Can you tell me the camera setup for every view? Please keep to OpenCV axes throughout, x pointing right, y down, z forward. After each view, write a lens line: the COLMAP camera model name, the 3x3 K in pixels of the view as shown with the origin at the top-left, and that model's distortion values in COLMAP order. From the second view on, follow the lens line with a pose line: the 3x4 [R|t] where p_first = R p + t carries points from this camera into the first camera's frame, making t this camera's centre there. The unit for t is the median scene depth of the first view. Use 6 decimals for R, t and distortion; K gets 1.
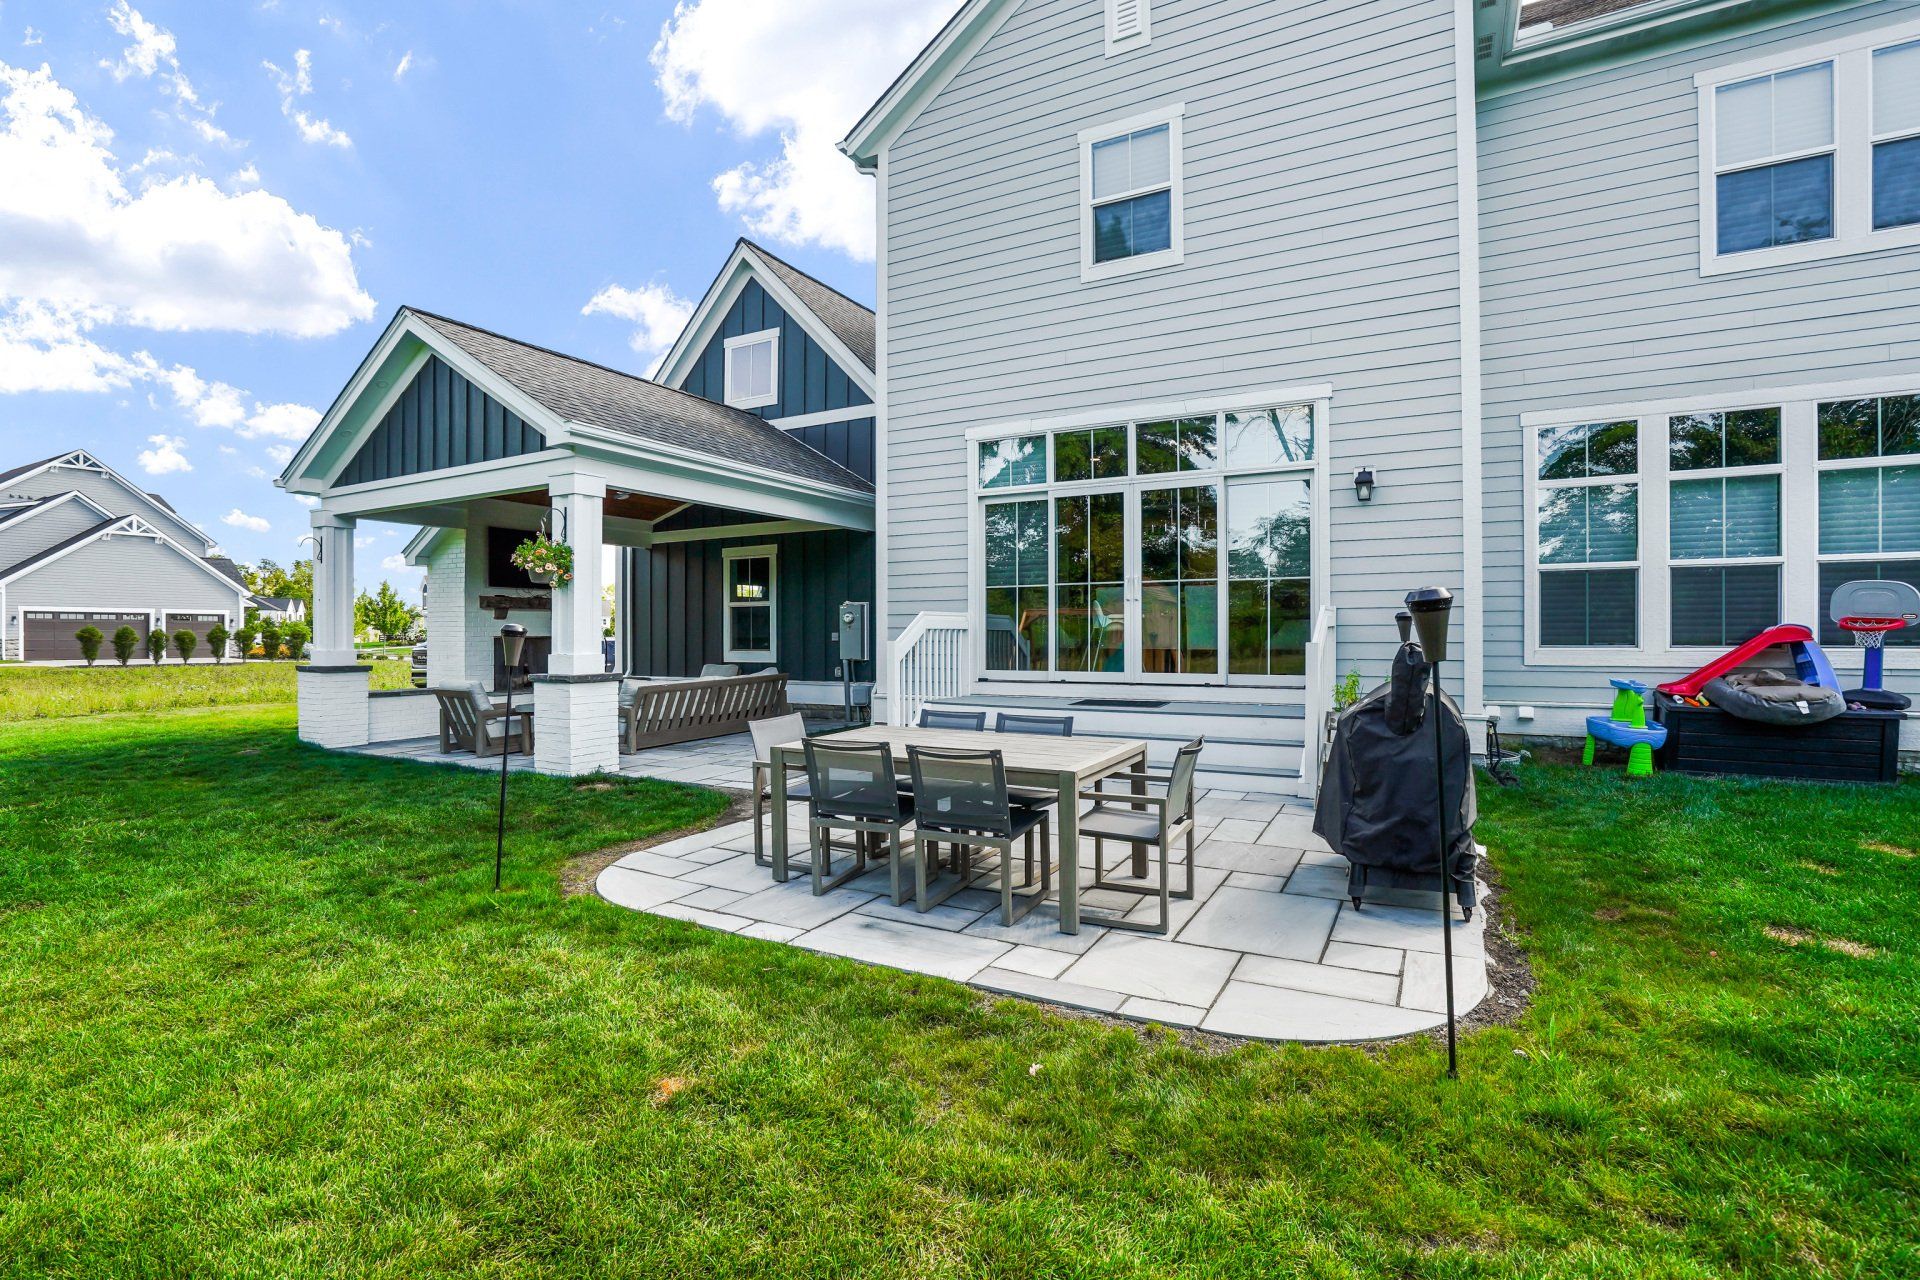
lens RADIAL K [[898.3, 0, 960.0], [0, 898.3, 640.0], [0, 0, 1]] dist [-0.076851, 0.033363]
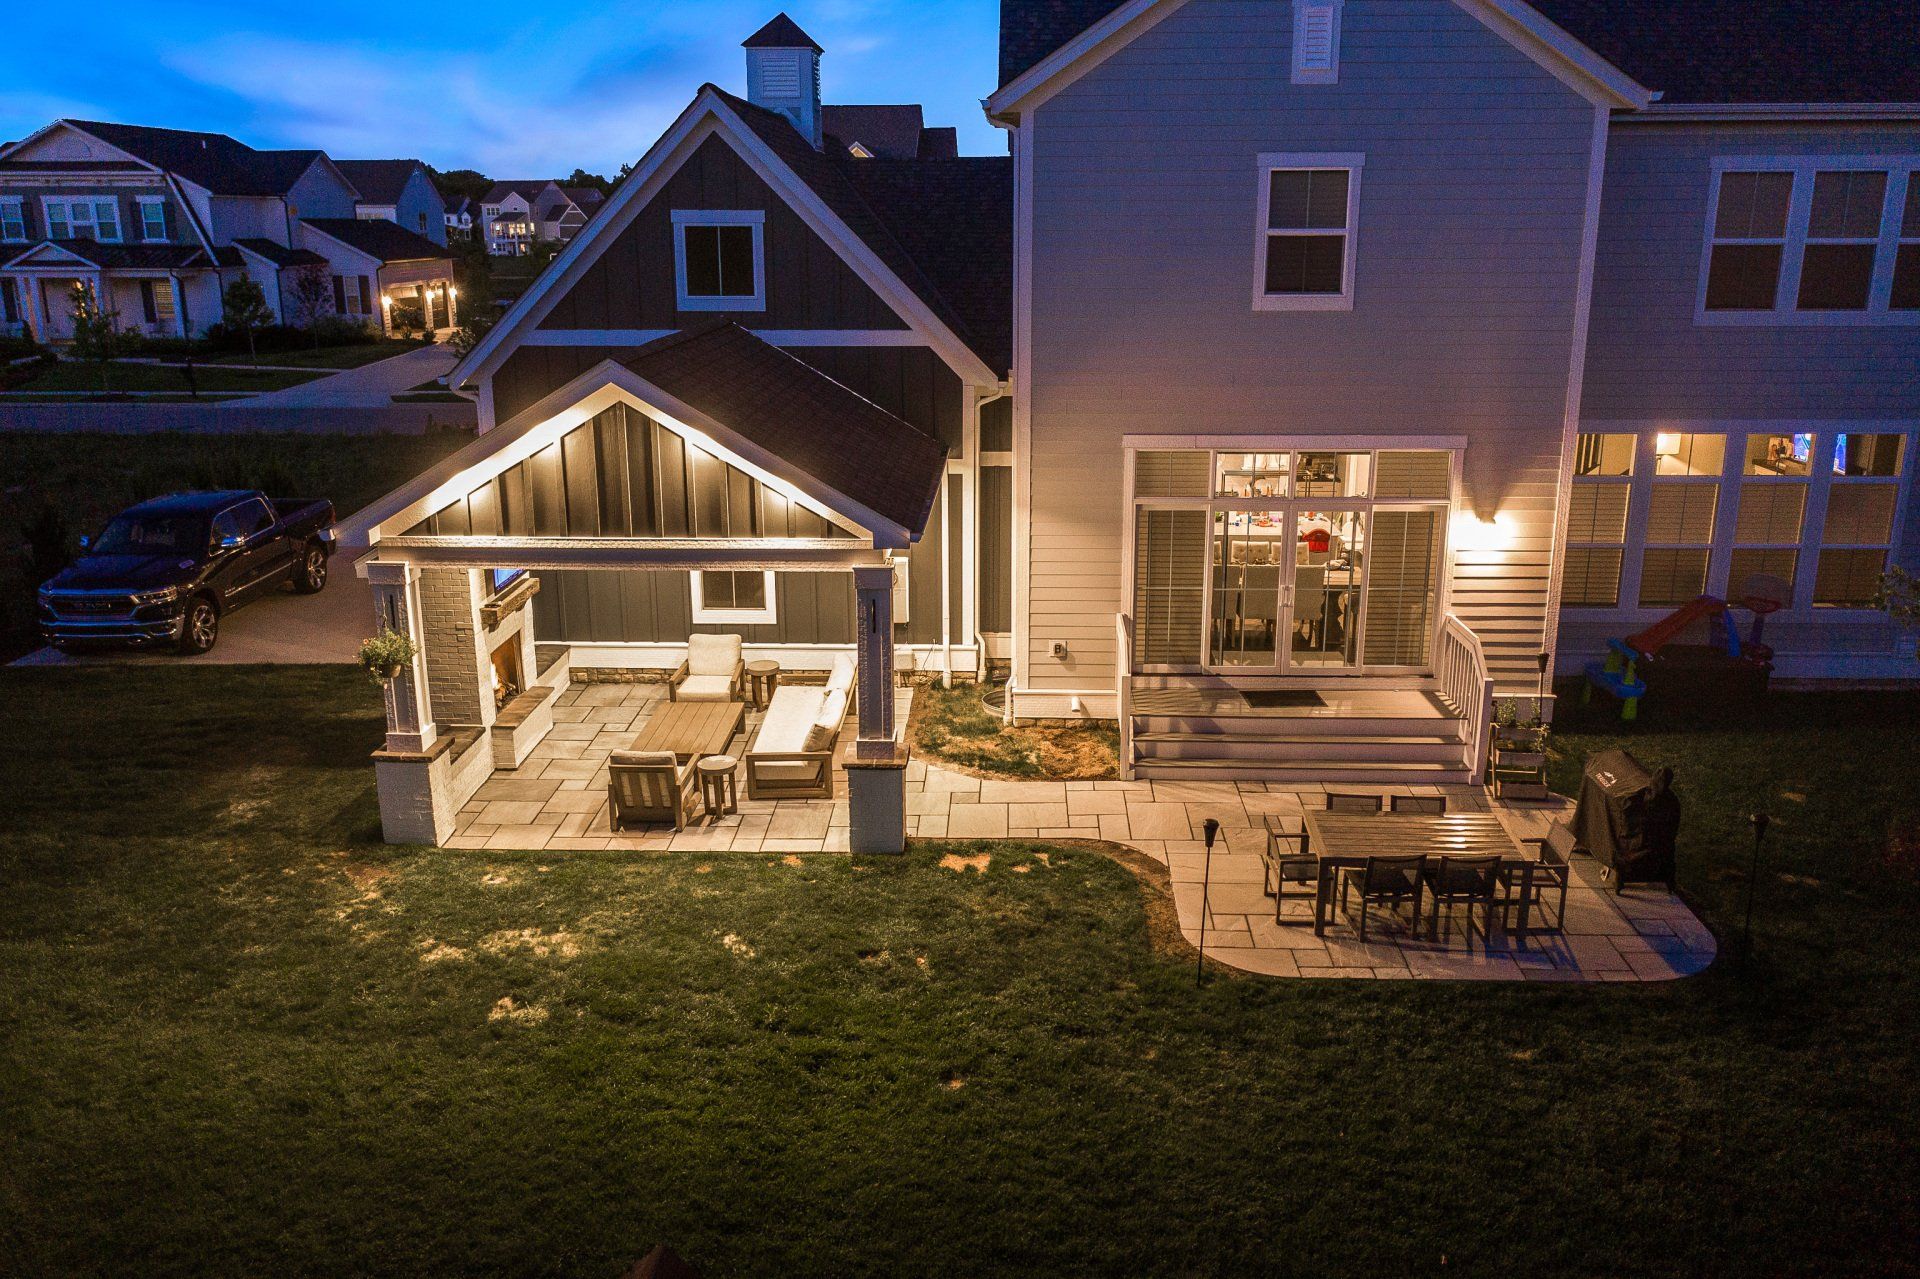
lens RADIAL K [[1534.3, 0, 946.7], [0, 1534.3, 635.2], [0, 0, 1]] dist [-0.002190, -0.002083]
pose [[0.890811, -0.125016, 0.436837, -1.043499], [0.002398, 0.962684, 0.270616, -0.533988], [-0.454367, -0.240021, 0.857870, -0.493068]]
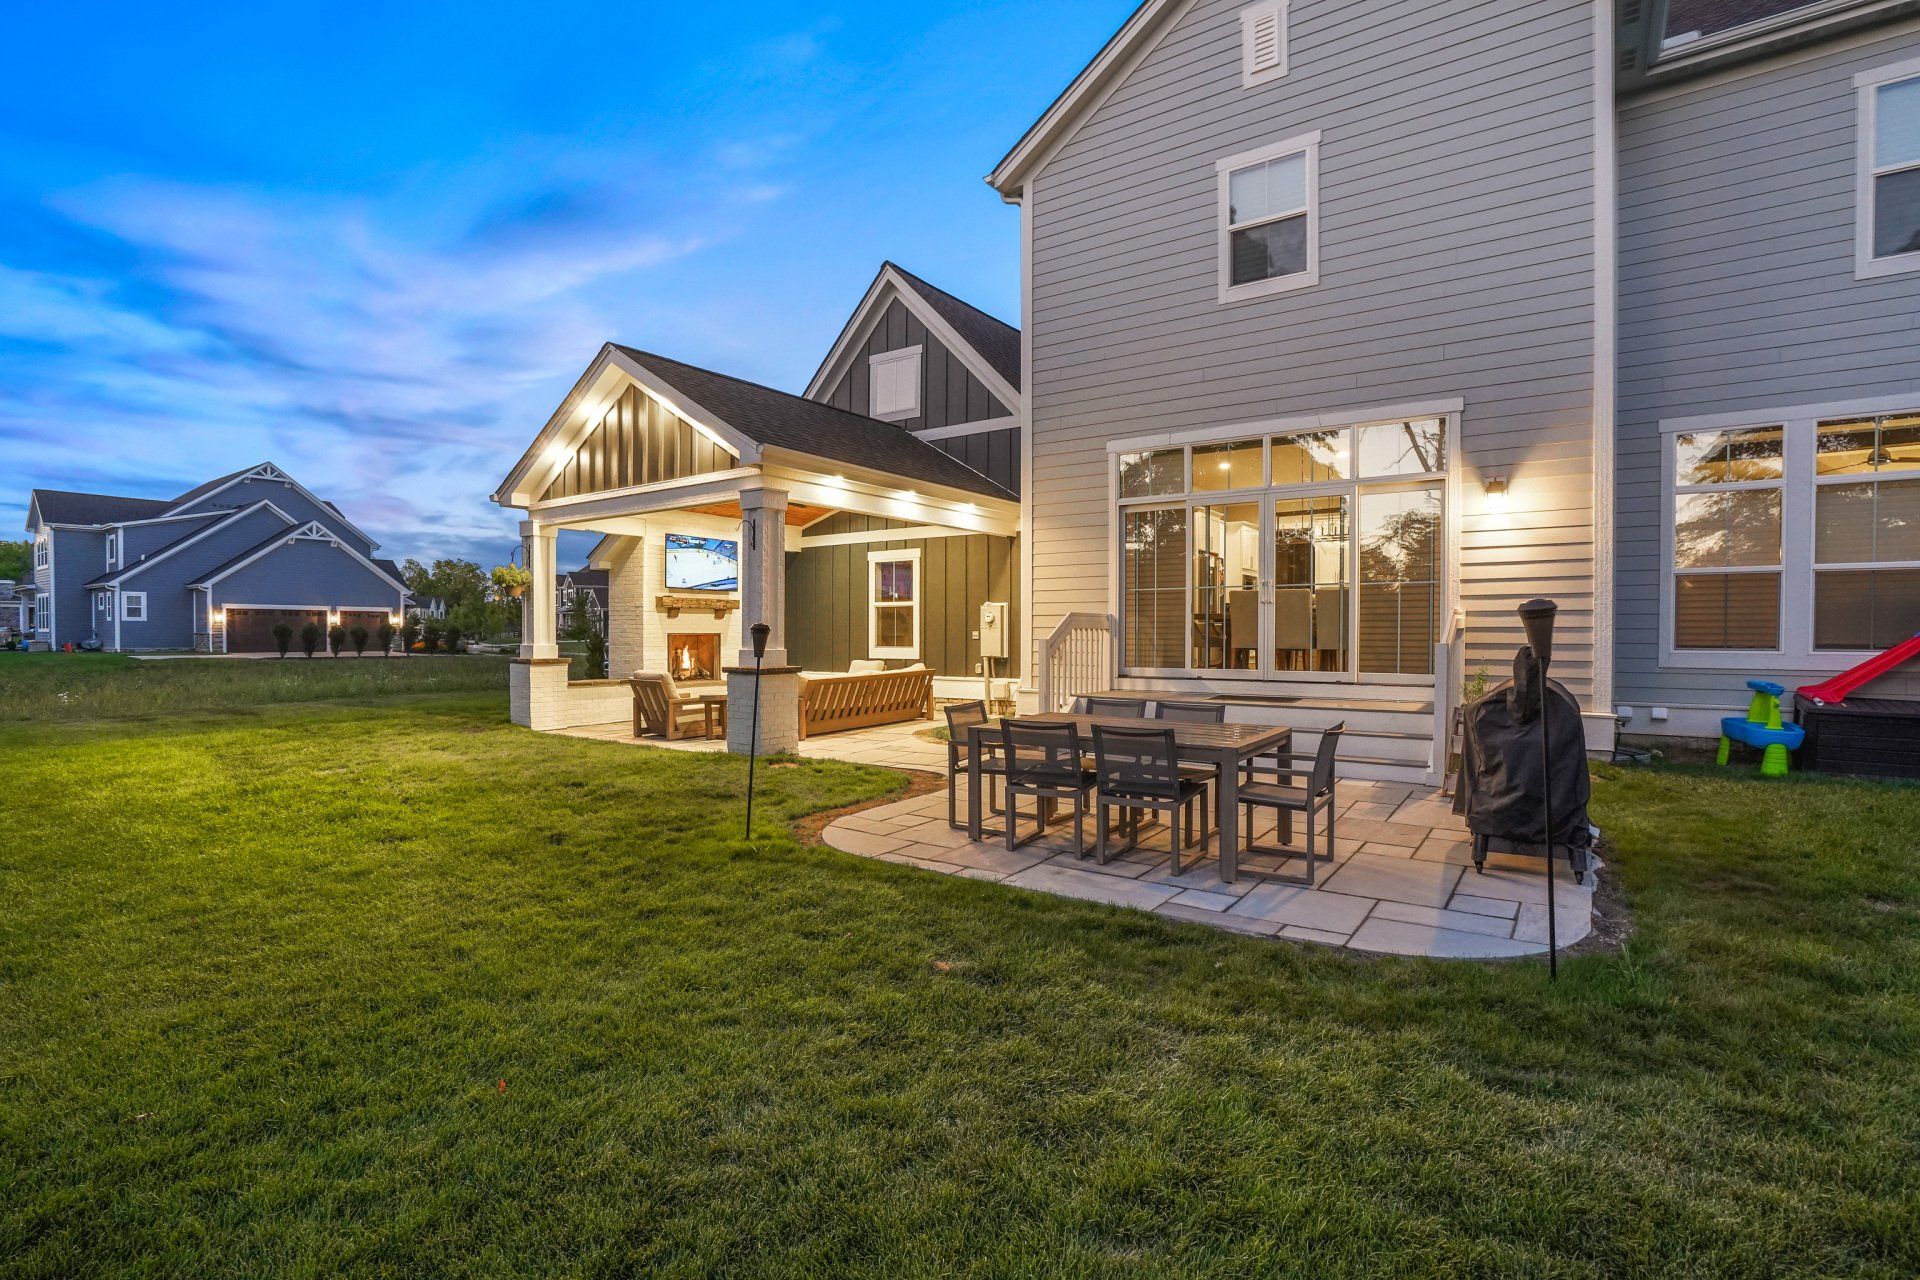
lens RADIAL K [[907.9, 0, 962.8], [0, 907.9, 650.2], [0, 0, 1]] dist [-0.063600, 0.024777]
pose [[0.993612, 0.006847, -0.112640, -0.045554], [-0.005356, 0.999894, 0.013535, -0.000039], [0.112721, -0.012846, 0.993544, -0.112596]]
